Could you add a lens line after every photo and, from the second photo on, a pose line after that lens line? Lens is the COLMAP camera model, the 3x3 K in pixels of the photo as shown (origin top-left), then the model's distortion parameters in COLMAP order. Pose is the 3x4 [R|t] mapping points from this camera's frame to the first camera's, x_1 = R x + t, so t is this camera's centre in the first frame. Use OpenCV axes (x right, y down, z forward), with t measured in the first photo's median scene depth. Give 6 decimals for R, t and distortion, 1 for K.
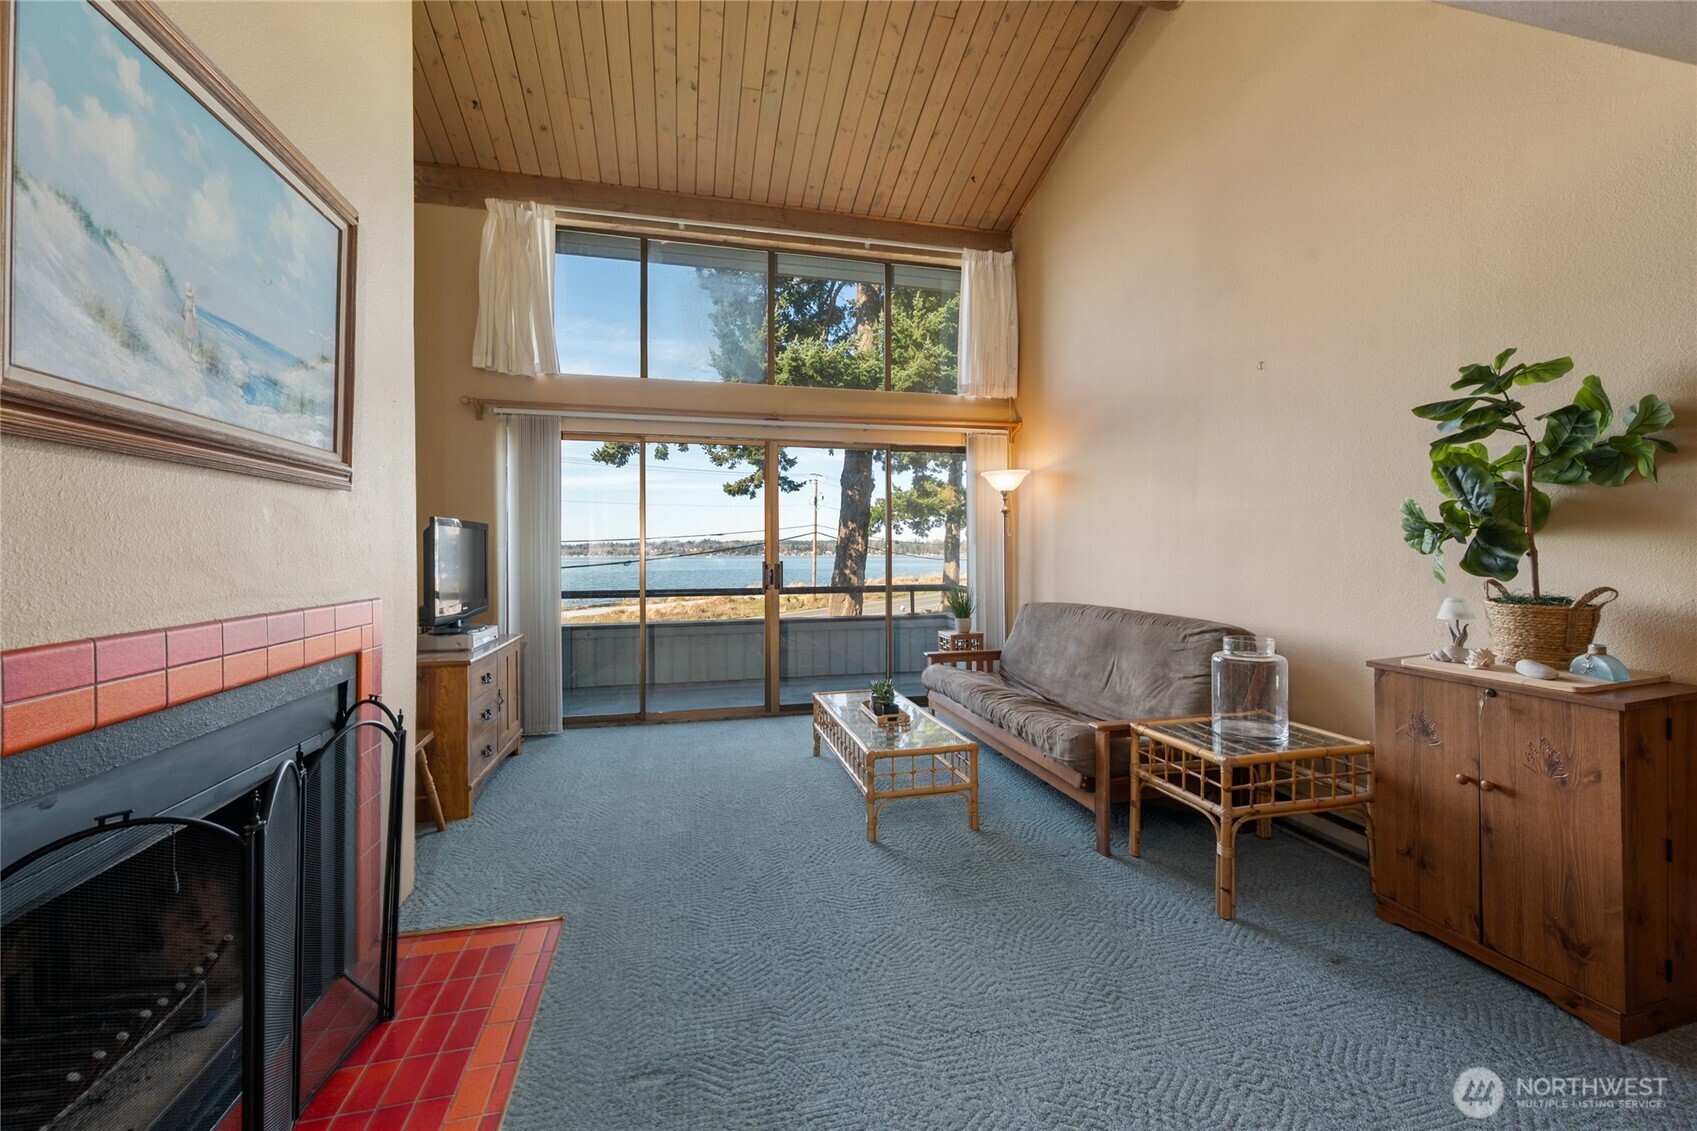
lens RADIAL K [[672.6, 0, 848.9], [0, 672.6, 556.5], [0, 0, 1]] dist [-0.002429, 0.000065]
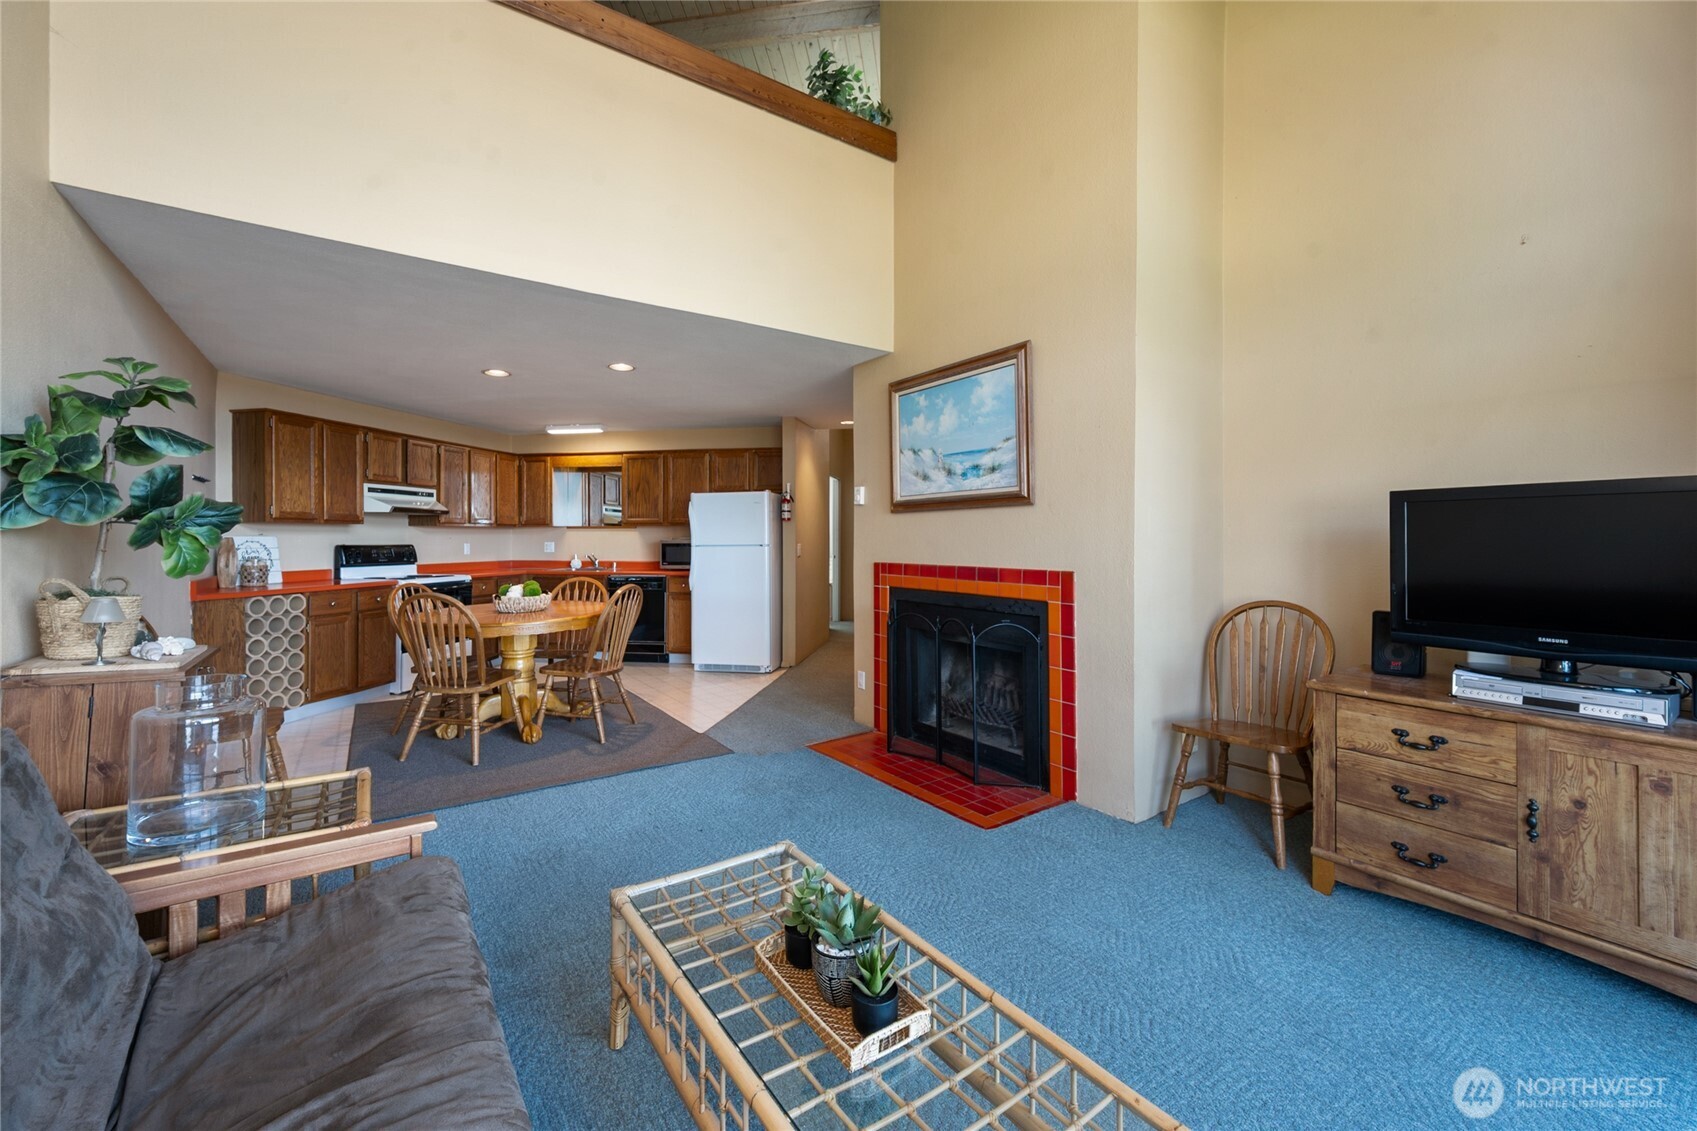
lens RADIAL K [[684.4, 0, 849.2], [0, 684.4, 538.2], [0, 0, 1]] dist [-0.001659, -0.000204]
pose [[-0.930210, 0.005593, -0.366984, 0.141253], [0.002893, 0.999965, 0.007907, -0.011439], [0.367015, 0.006293, -0.930194, 1.043711]]
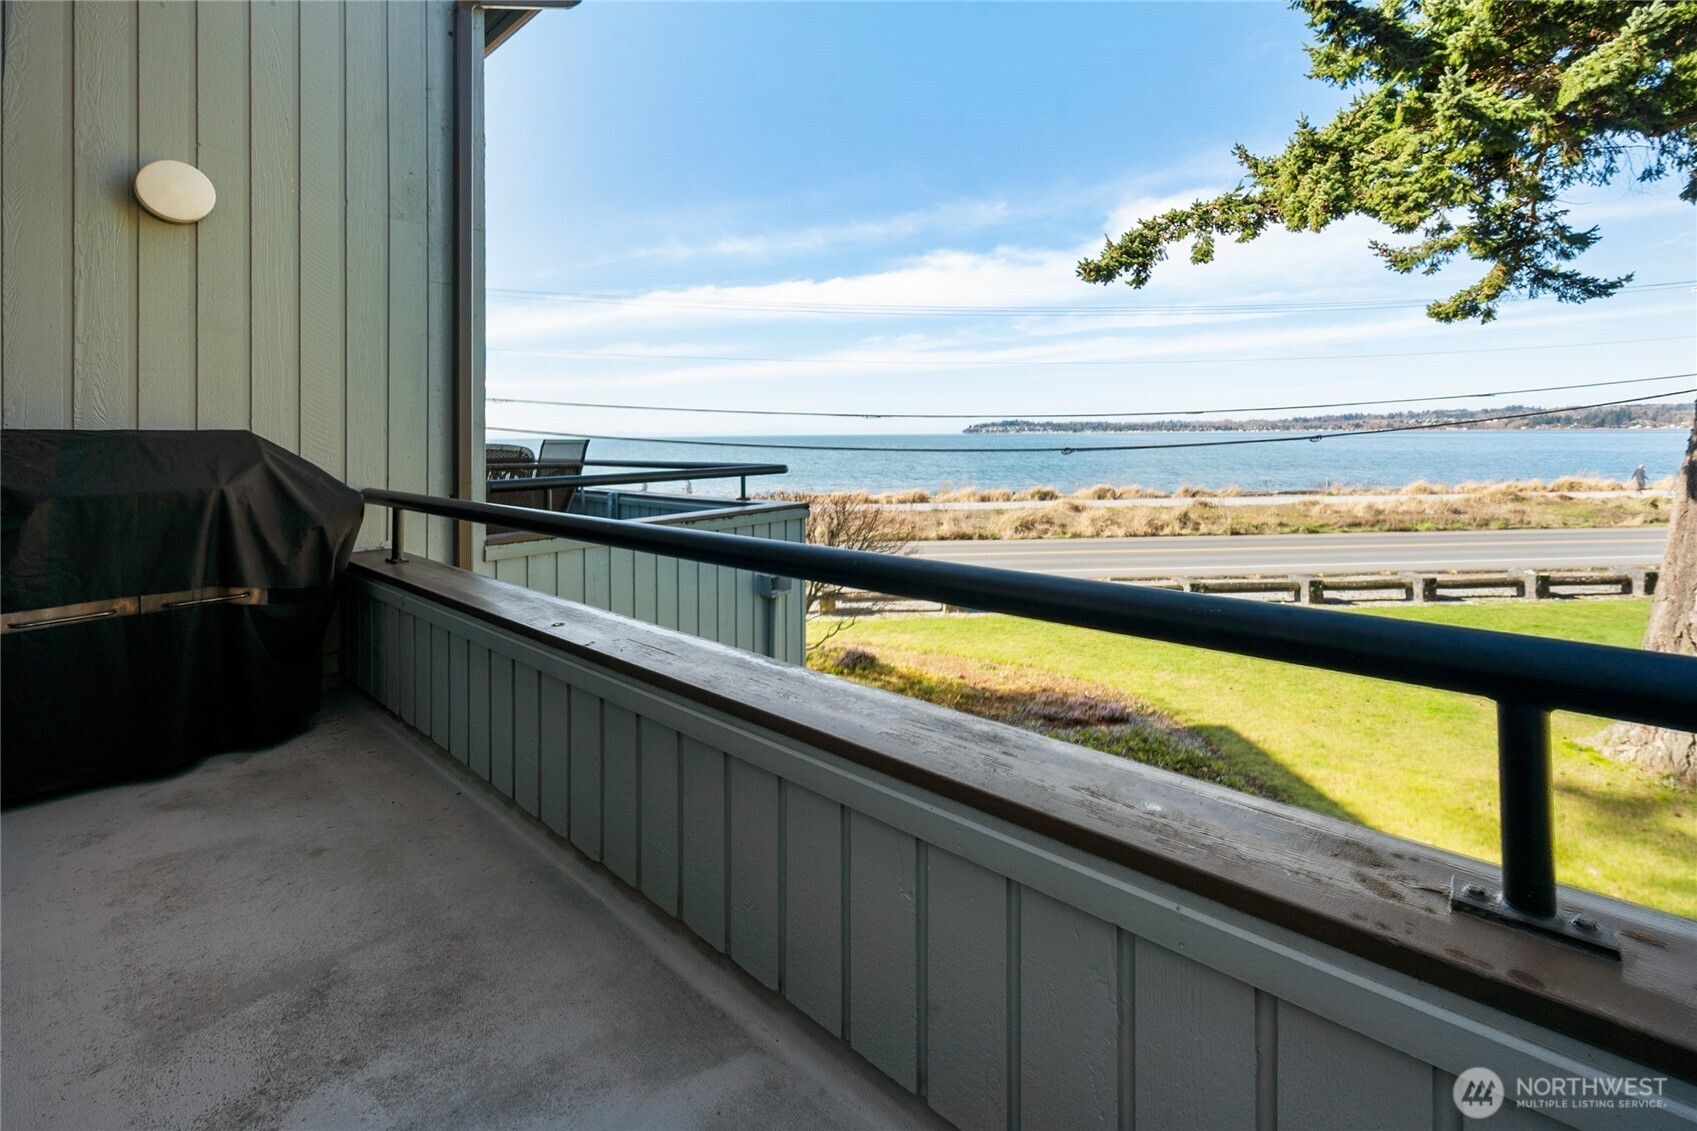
lens RADIAL K [[714.5, 0, 847.5], [0, 714.5, 431.9], [0, 0, 1]] dist [-0.001722, -0.000592]
pose [[0.574682, 0.000228, -0.818377, 0.190657], [0.000891, 0.999999, 0.000903, 0.017611], [0.818376, -0.001248, 0.574682, 1.290776]]
